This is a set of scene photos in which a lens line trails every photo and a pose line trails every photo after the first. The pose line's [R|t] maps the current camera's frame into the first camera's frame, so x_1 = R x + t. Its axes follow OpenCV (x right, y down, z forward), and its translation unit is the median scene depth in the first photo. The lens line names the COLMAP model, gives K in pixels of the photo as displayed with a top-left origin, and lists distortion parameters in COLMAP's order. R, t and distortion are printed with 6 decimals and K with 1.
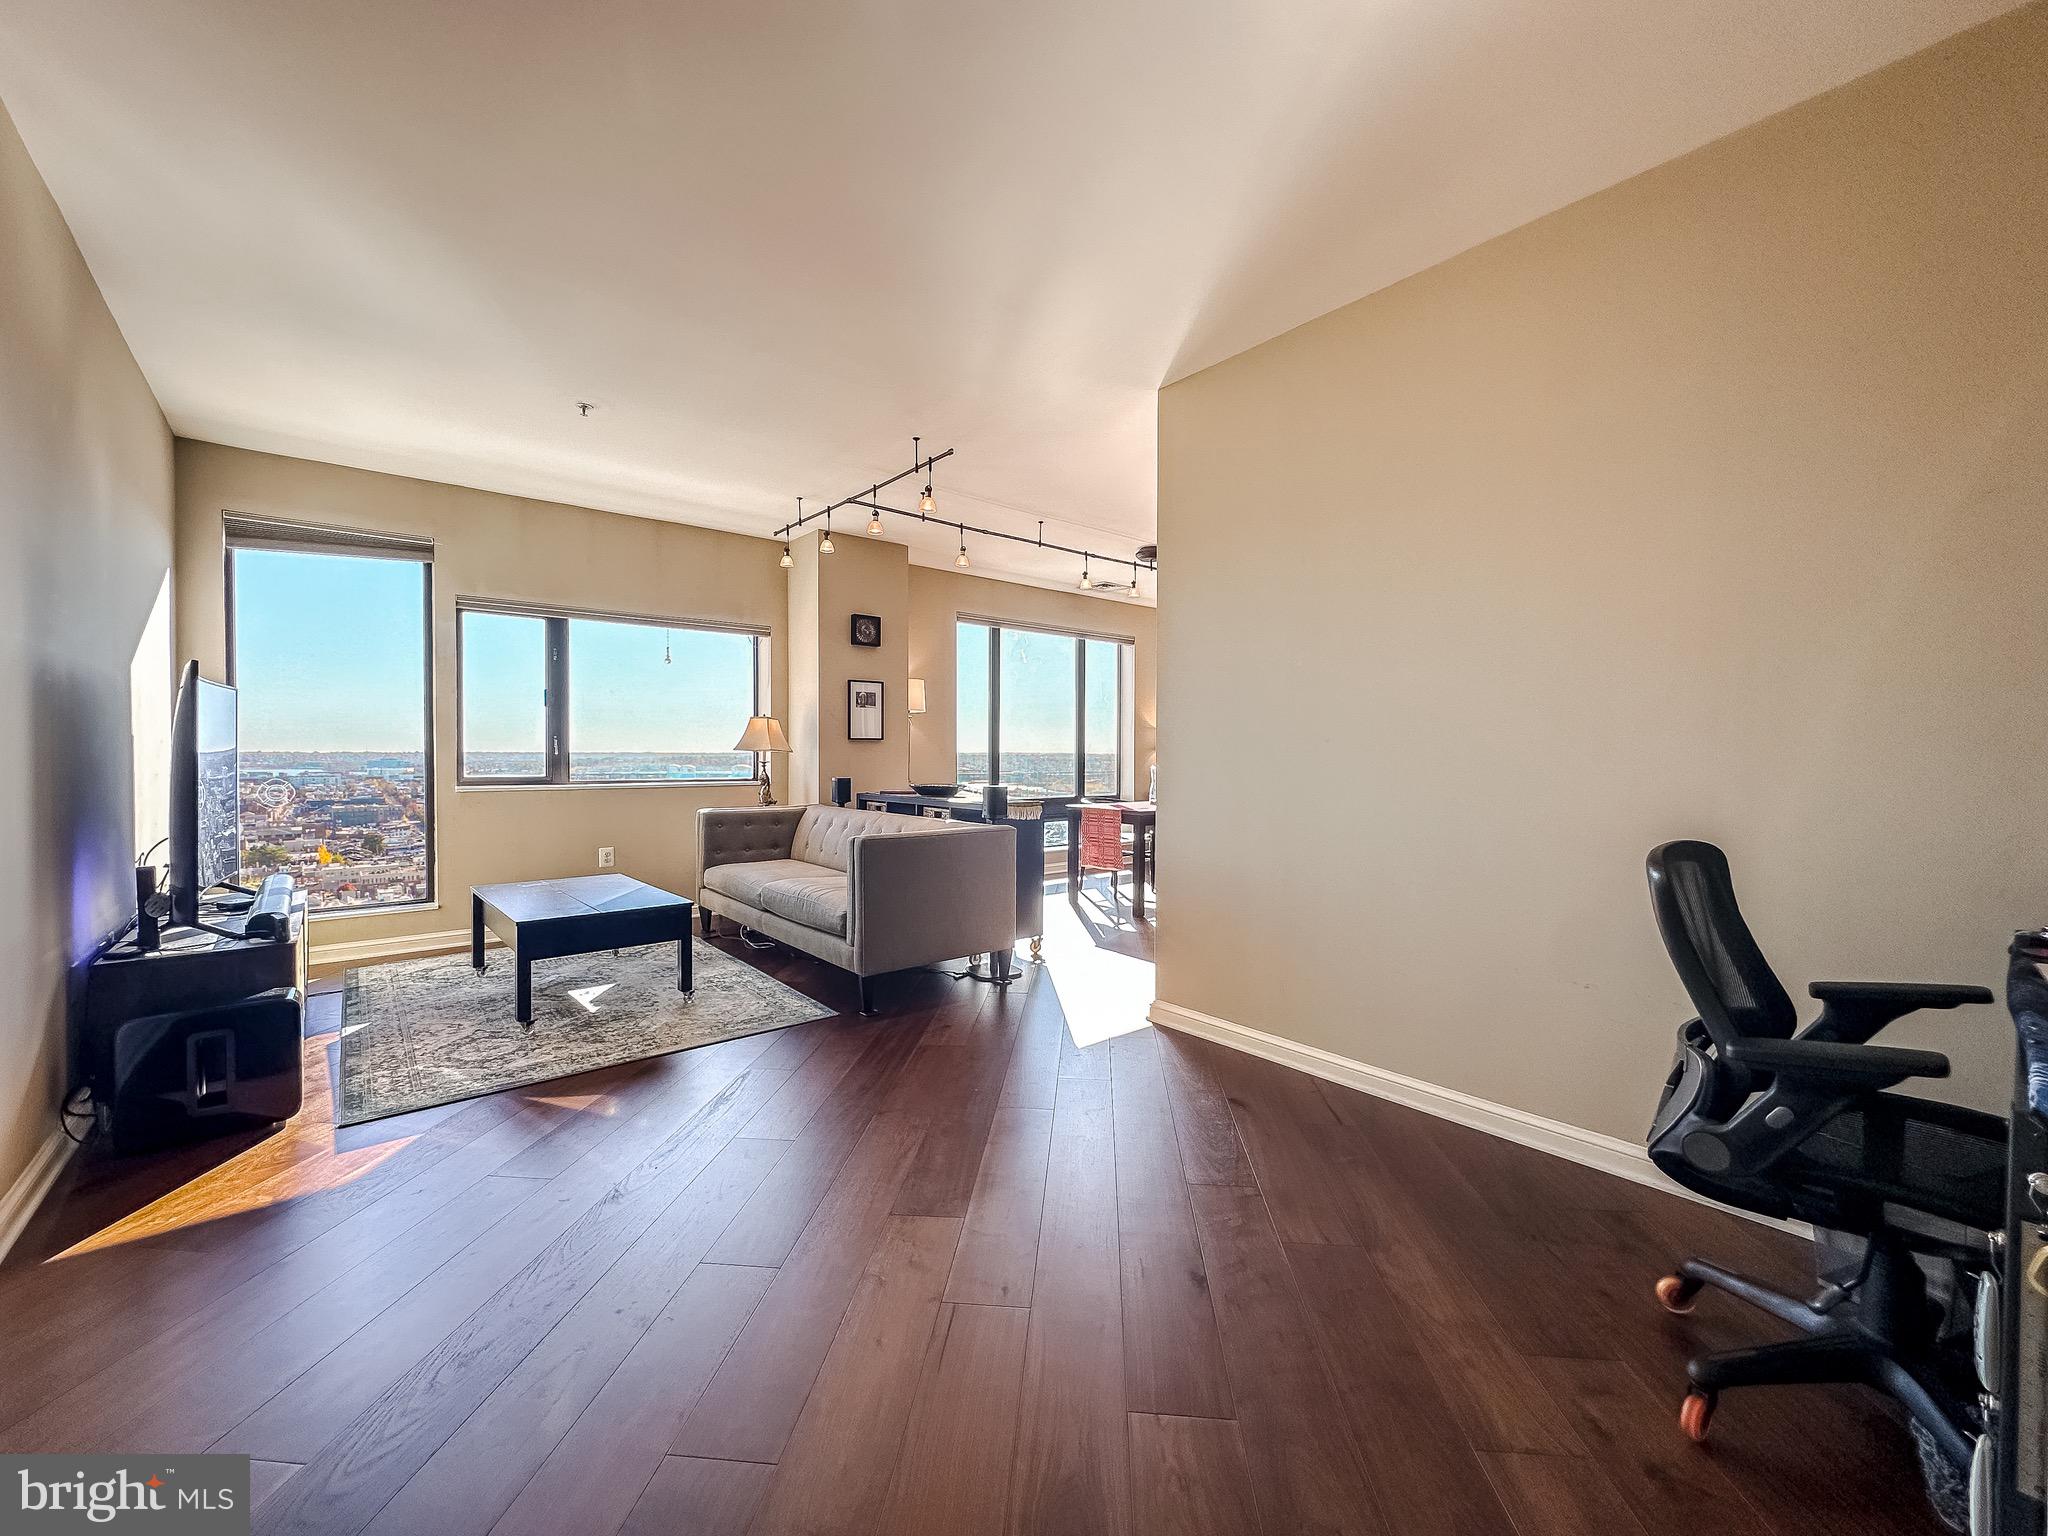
lens RADIAL K [[820.1, 0, 1025.2], [0, 820.1, 766.8], [0, 0, 1]] dist [-0.001921, -0.000248]
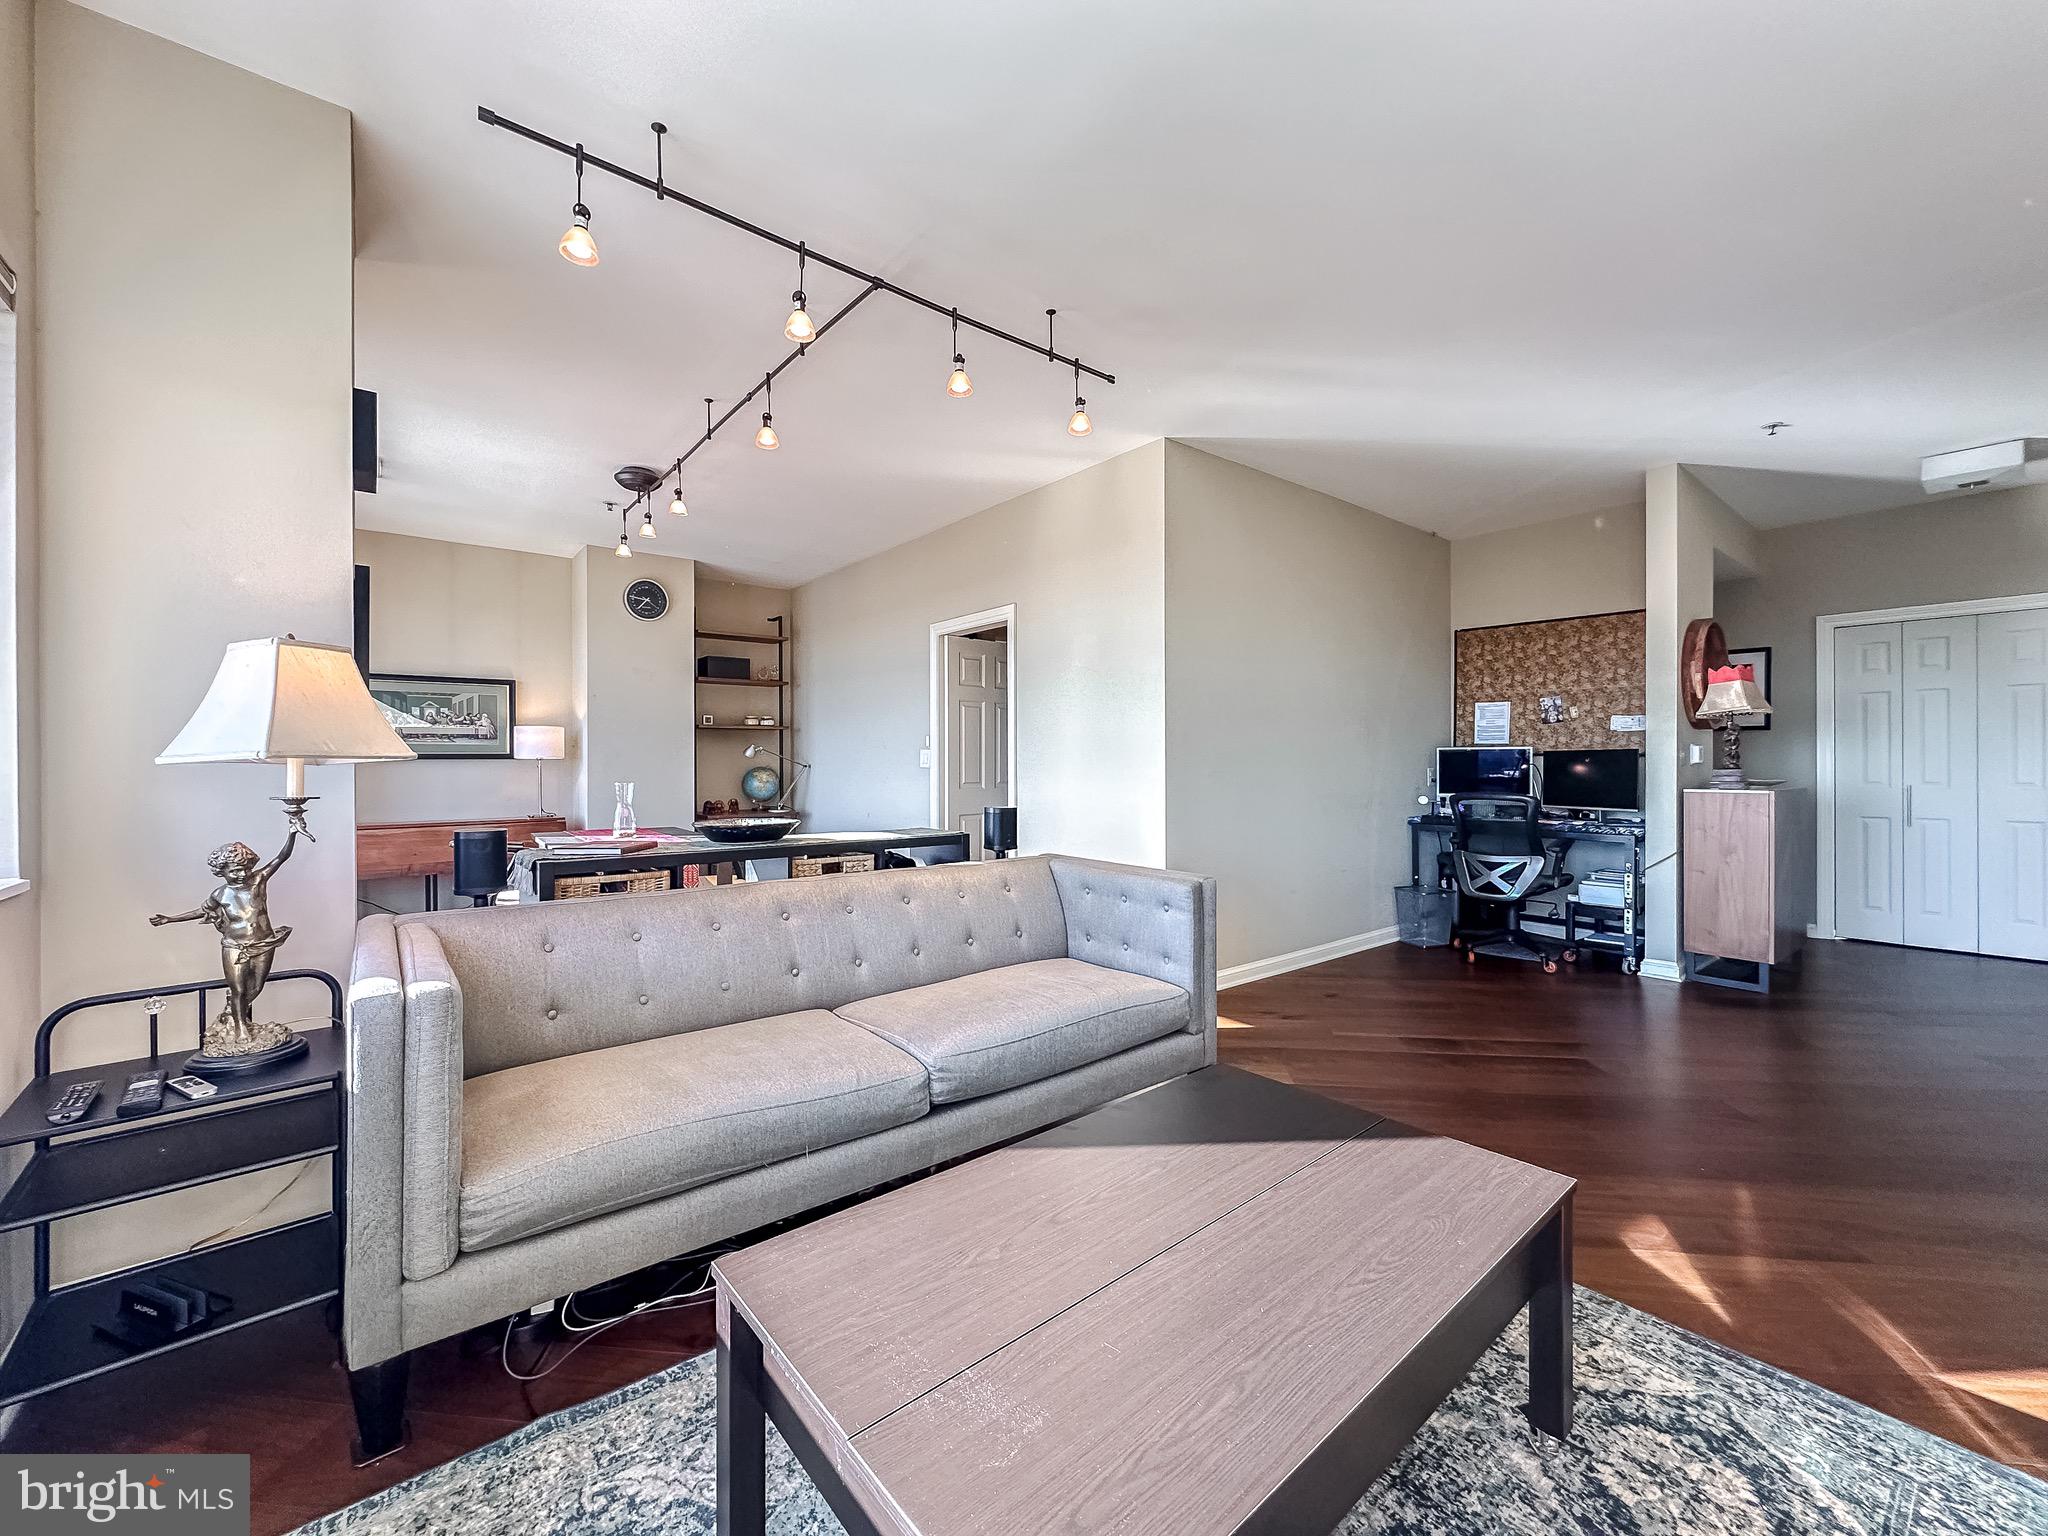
lens RADIAL K [[817.5, 0, 1024.0], [0, 817.5, 768.0], [0, 0, 1]] dist [-0.000385, 0.000072]
pose [[0.023445, -0.009548, 0.999680, -0.633138], [0.018445, 0.999788, 0.009116, -0.015231], [-0.999555, 0.018225, 0.023616, 0.773515]]
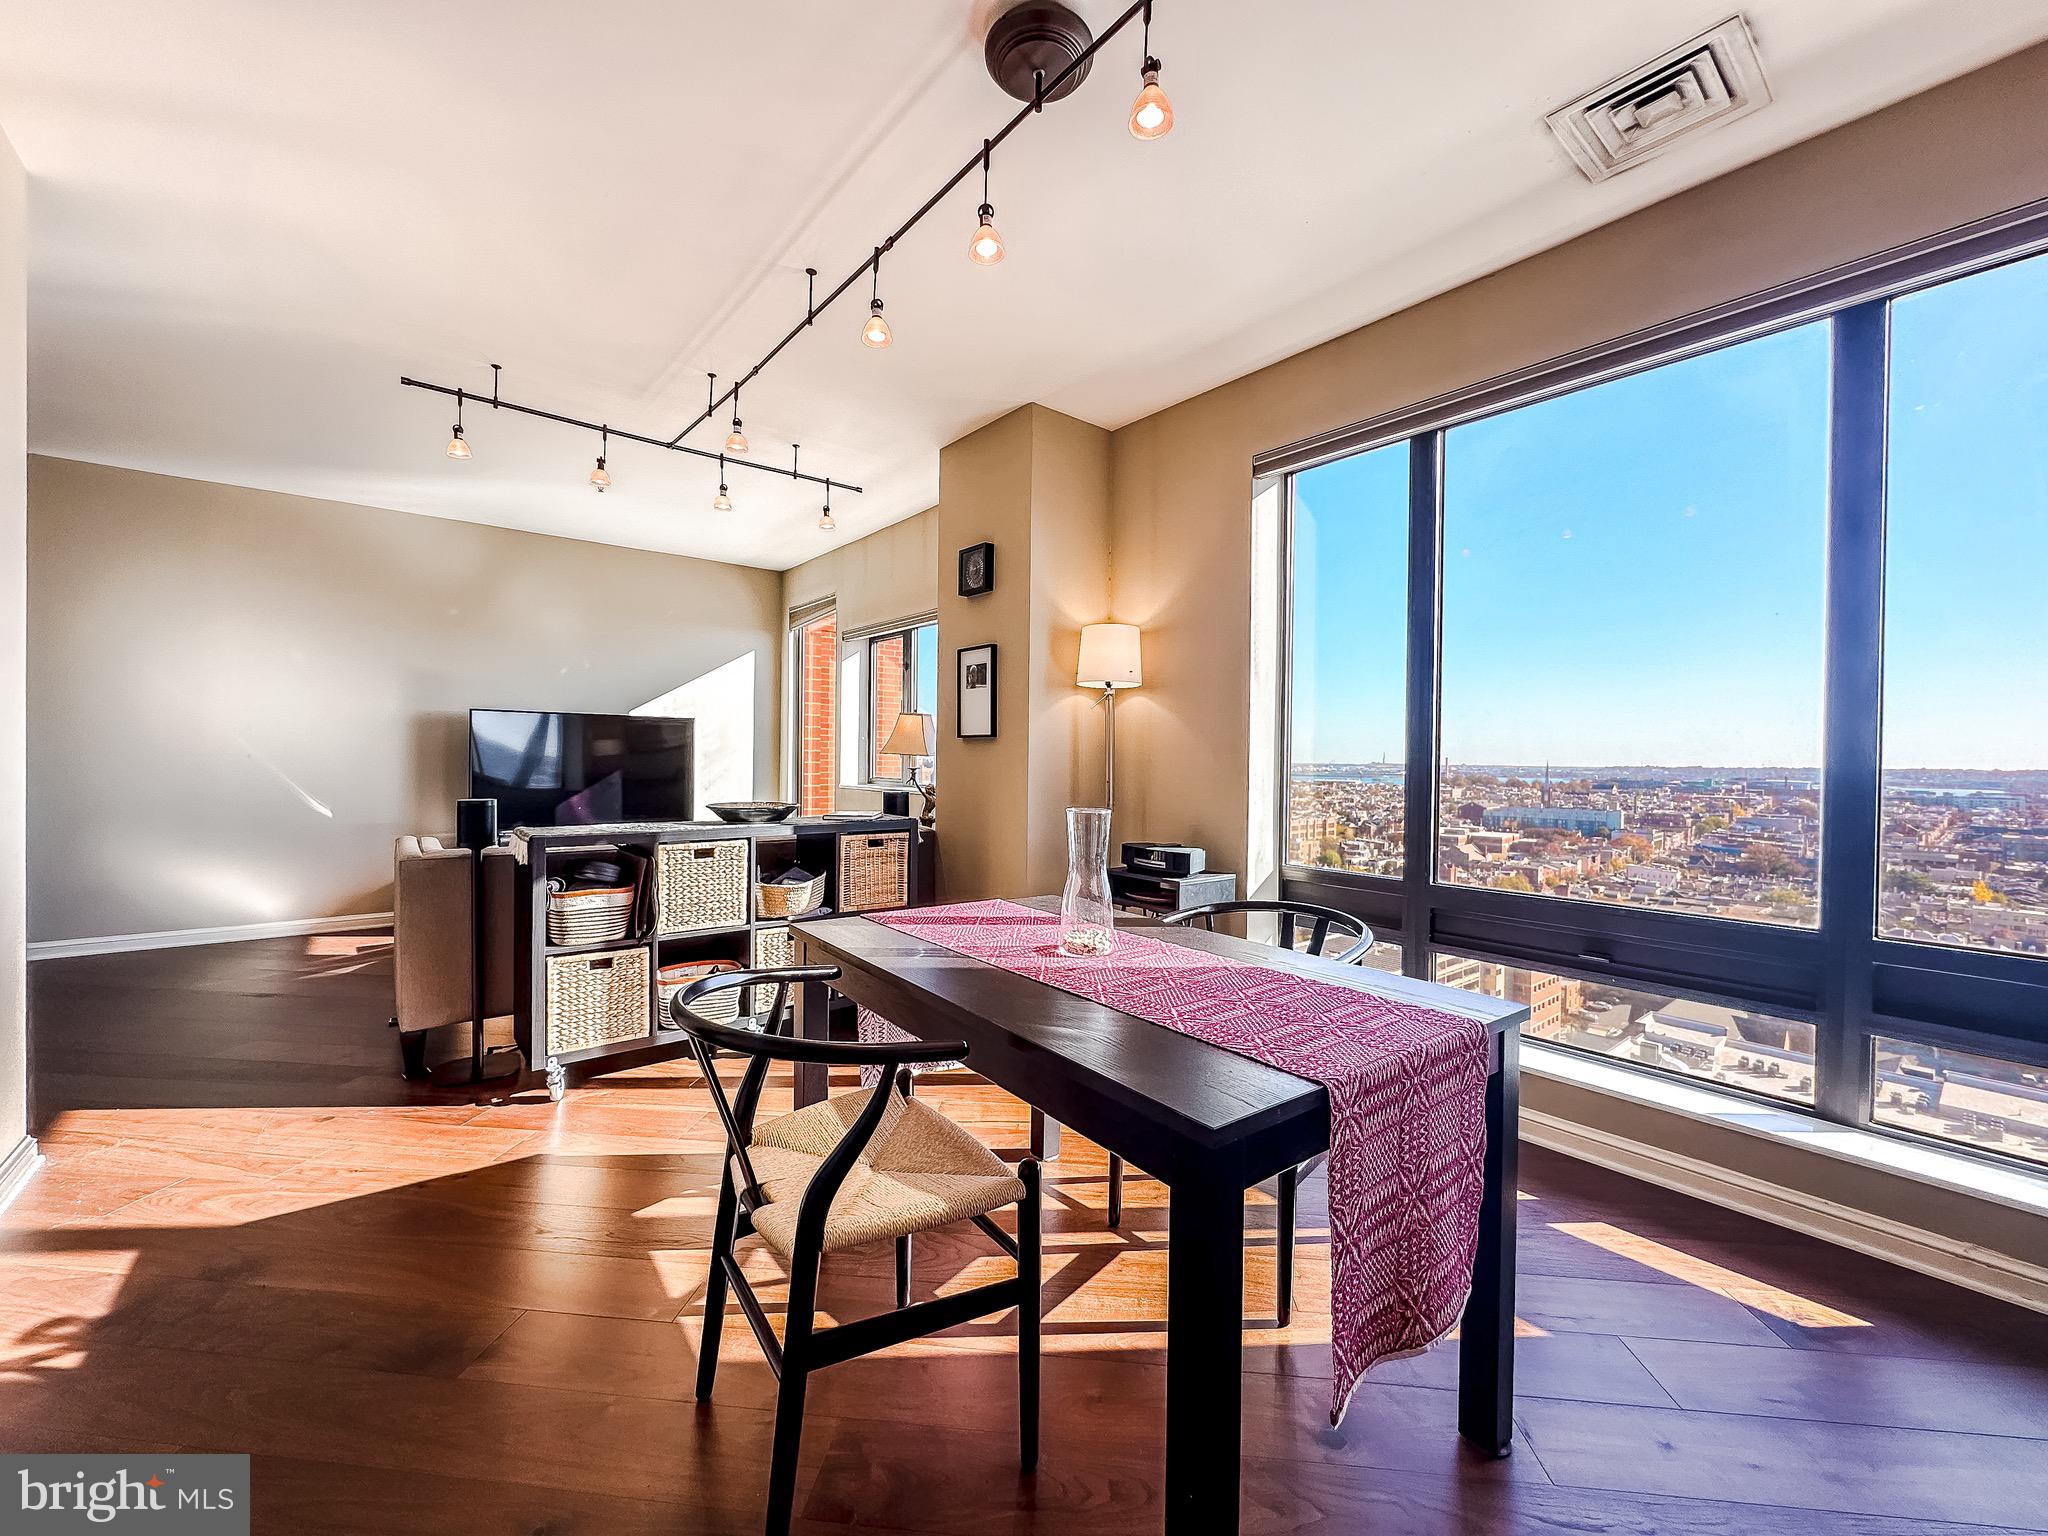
lens RADIAL K [[821.8, 0, 1022.6], [0, 821.8, 766.1], [0, 0, 1]] dist [-0.001486, 0.000225]
pose [[-0.014452, 0.007053, -0.999871, 0.514982], [-0.027837, 0.999585, 0.007453, -0.018249], [0.999508, 0.027941, -0.014249, 1.179311]]
